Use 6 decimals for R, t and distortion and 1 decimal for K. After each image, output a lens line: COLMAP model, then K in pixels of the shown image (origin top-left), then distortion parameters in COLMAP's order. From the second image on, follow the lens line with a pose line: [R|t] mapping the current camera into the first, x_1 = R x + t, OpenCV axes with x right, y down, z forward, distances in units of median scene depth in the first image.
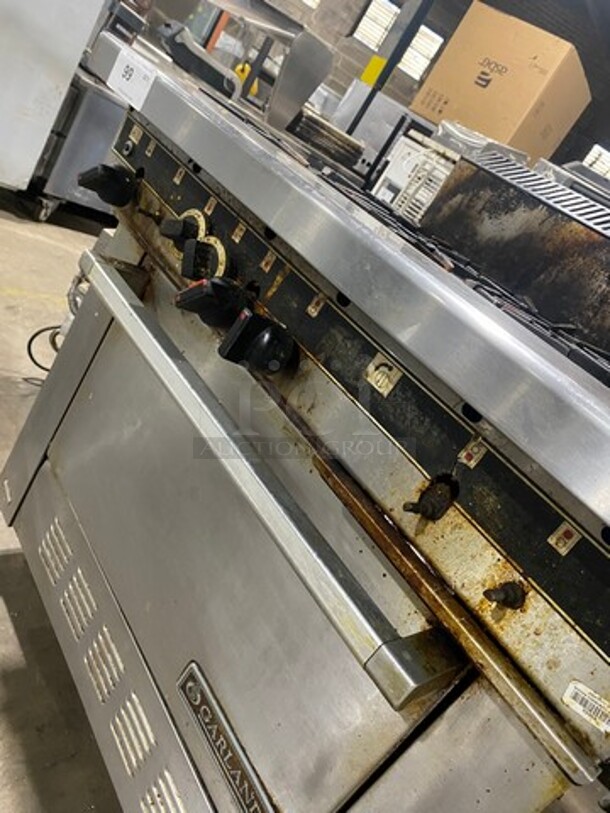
lens RADIAL K [[619.8, 0, 310.7], [0, 619.8, 403.0], [0, 0, 1]] dist [0.029605, -0.014691]
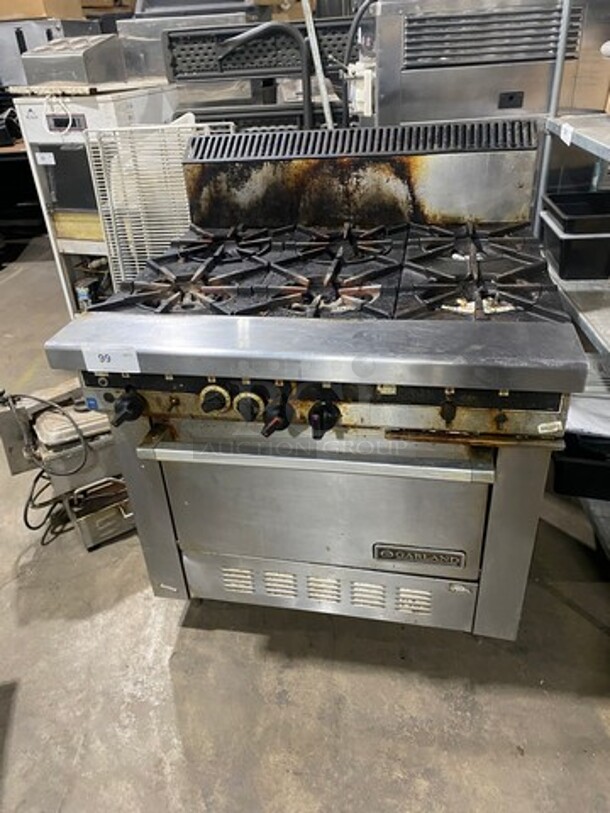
lens RADIAL K [[619.8, 0, 302.7], [0, 619.8, 406.9], [0, 0, 1]] dist [0.029605, -0.014691]
pose [[0.637664, -0.754088, 0.157274, -0.204917], [0.669783, 0.643614, 0.370341, -0.450782], [-0.380493, -0.130814, 0.915485, -0.366886]]
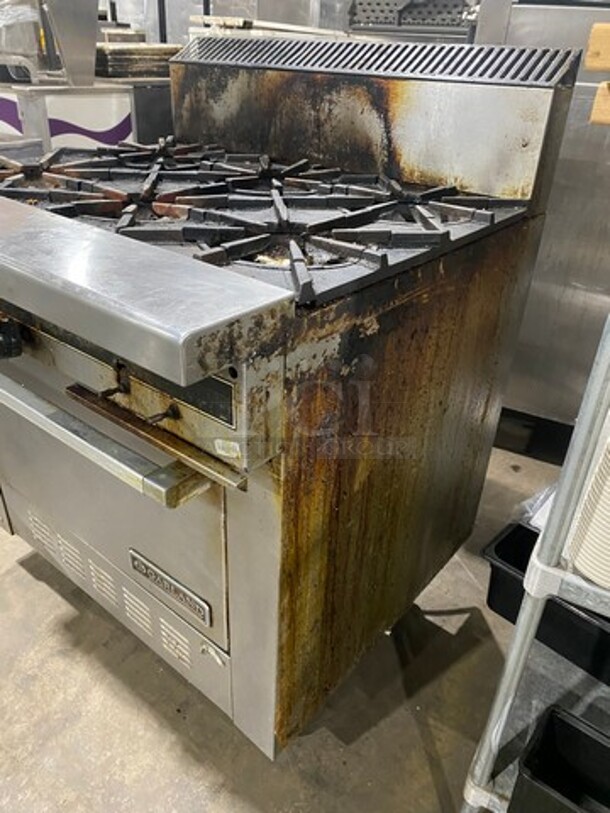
lens RADIAL K [[619.8, 0, 305.8], [0, 619.8, 405.4], [0, 0, 1]] dist [0.029605, -0.014691]
pose [[0.859496, -0.499365, -0.109093, 0.313313], [0.510693, 0.847901, 0.142327, 0.095828], [0.021427, -0.178042, 0.983790, -0.210614]]
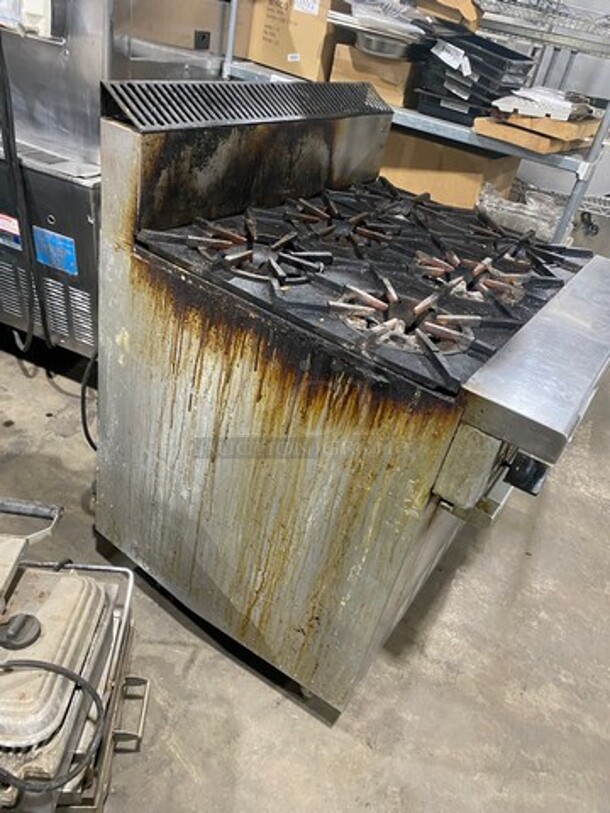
lens RADIAL K [[619.8, 0, 310.6], [0, 619.8, 401.1], [0, 0, 1]] dist [0.029605, -0.014691]
pose [[-0.126507, -0.918391, 0.374906, -0.431632], [0.101839, 0.363921, 0.925846, -1.127564], [-0.986724, 0.155306, 0.047490, 0.961825]]
